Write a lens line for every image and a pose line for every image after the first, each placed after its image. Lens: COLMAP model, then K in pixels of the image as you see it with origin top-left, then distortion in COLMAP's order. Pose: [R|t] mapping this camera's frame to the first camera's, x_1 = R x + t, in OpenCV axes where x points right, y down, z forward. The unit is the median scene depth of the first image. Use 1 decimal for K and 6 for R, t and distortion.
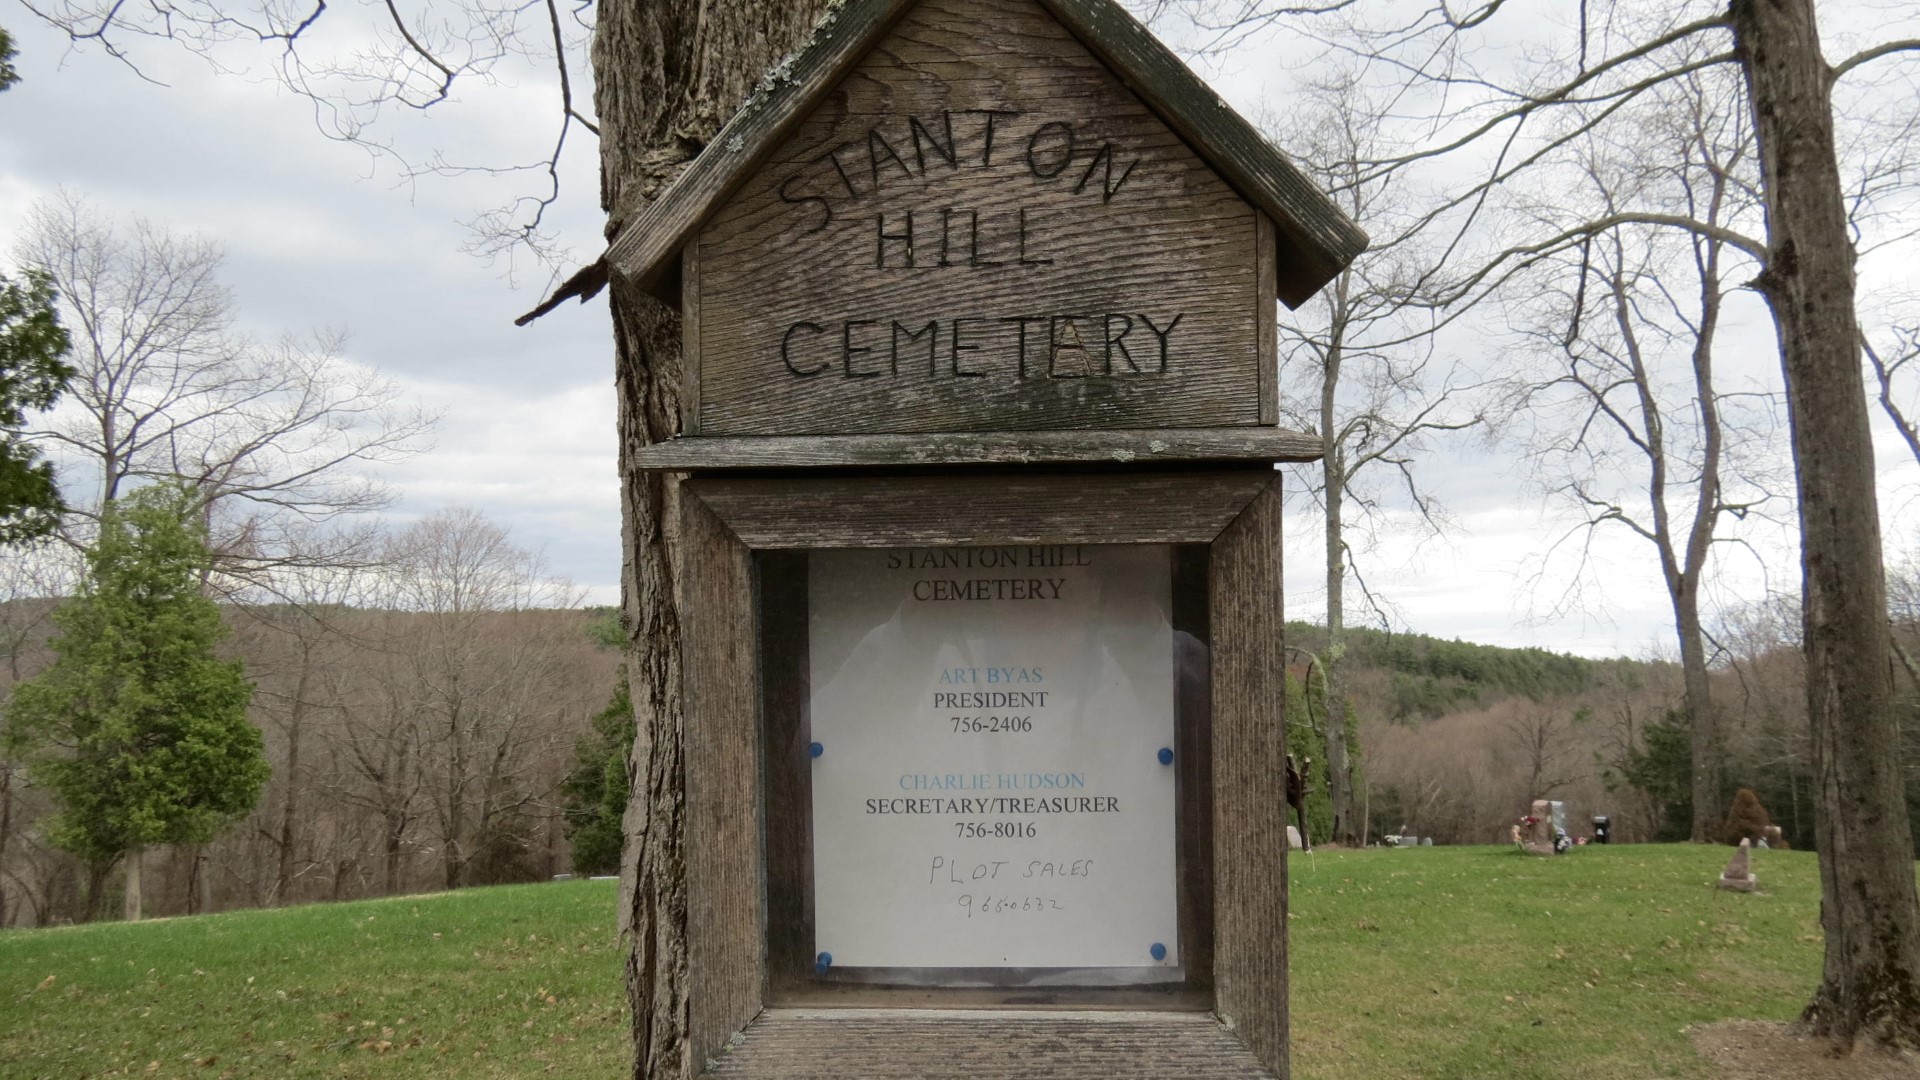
lens RADIAL K [[1372.7, 0, 974.8], [0, 1372.7, 538.8], [0, 0, 1]] dist [-0.031949, 0.018511]
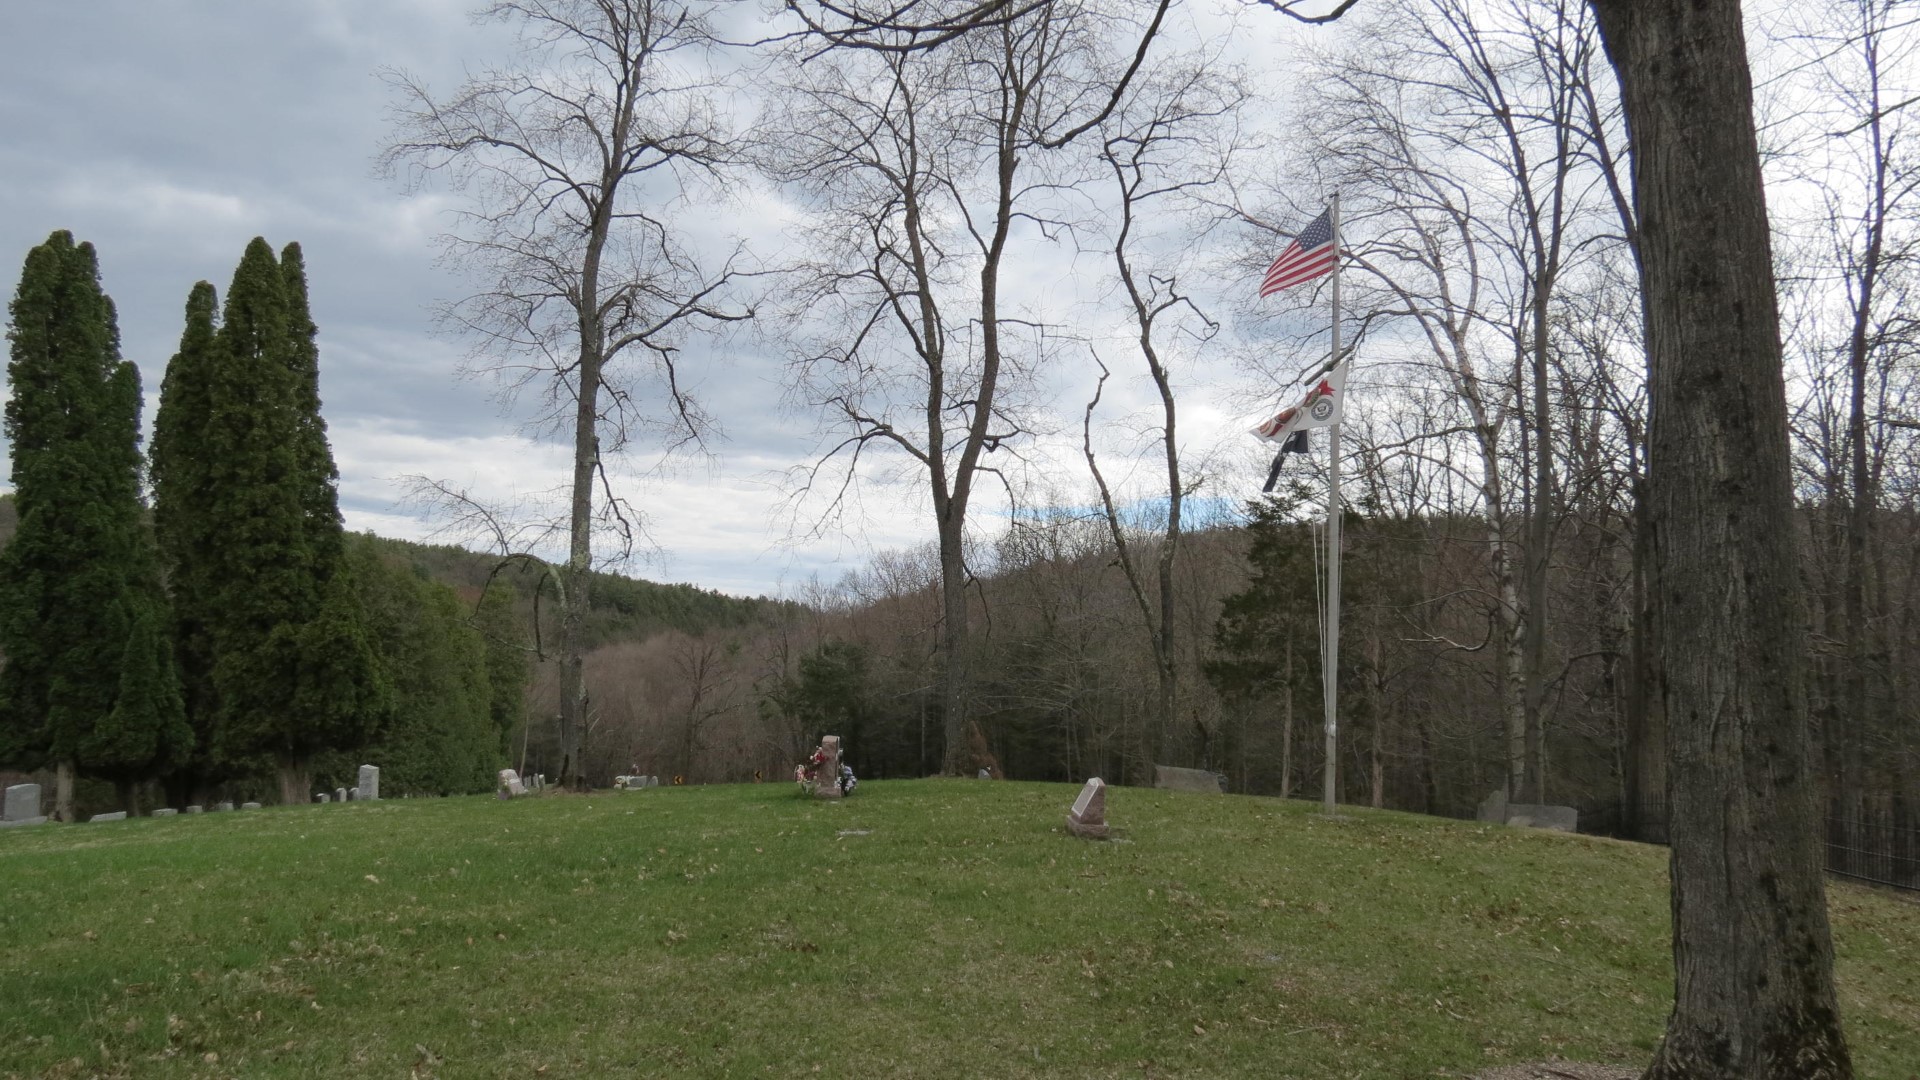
lens RADIAL K [[1372.7, 0, 974.8], [0, 1372.7, 538.8], [0, 0, 1]] dist [-0.031949, 0.018511]
pose [[0.825693, 0.060673, 0.560848, -0.007135], [-0.088828, 0.995780, 0.023049, 0.027241], [-0.557083, -0.068851, 0.827598, 0.167062]]
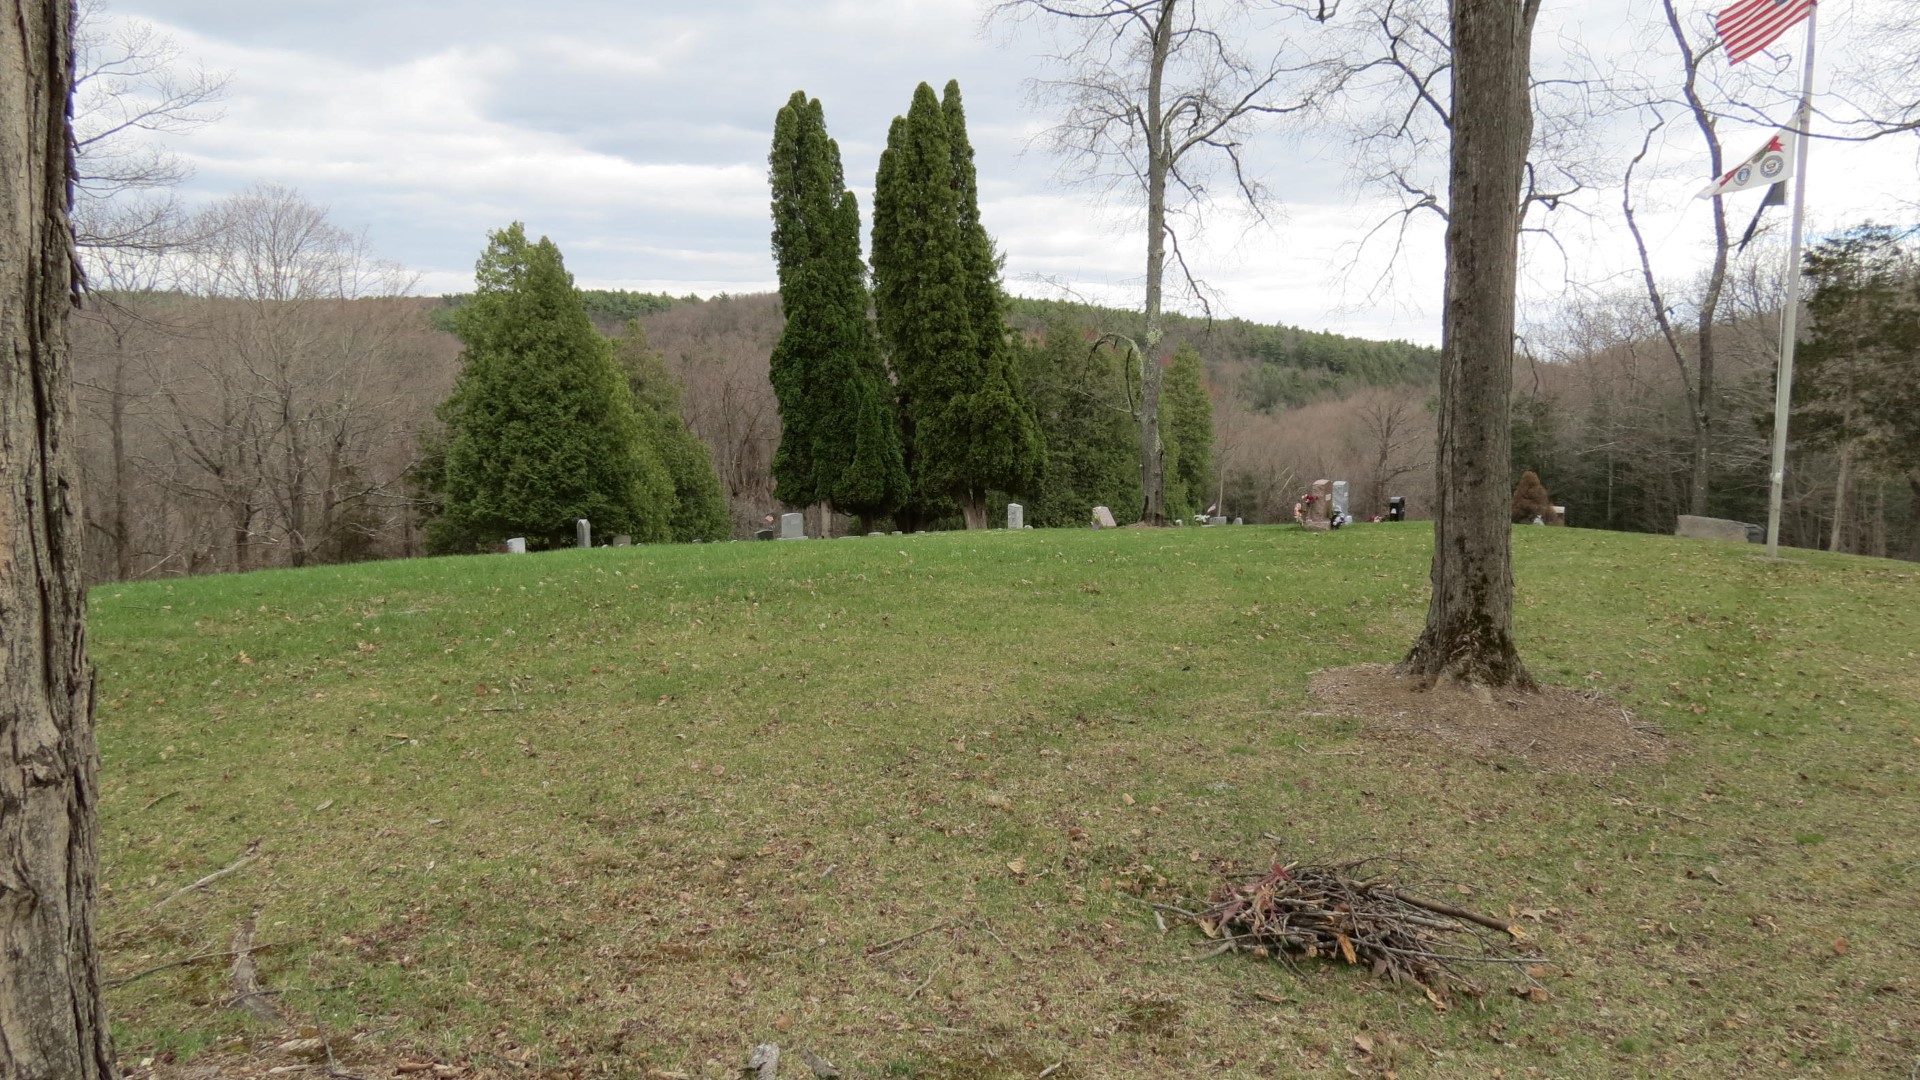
lens RADIAL K [[1372.7, 0, 974.8], [0, 1372.7, 538.8], [0, 0, 1]] dist [-0.031949, 0.018511]
pose [[0.996073, -0.009510, 0.088026, 0.040516], [-0.010336, 0.974926, 0.222290, 0.003188], [-0.087933, -0.222327, 0.970999, -0.007800]]
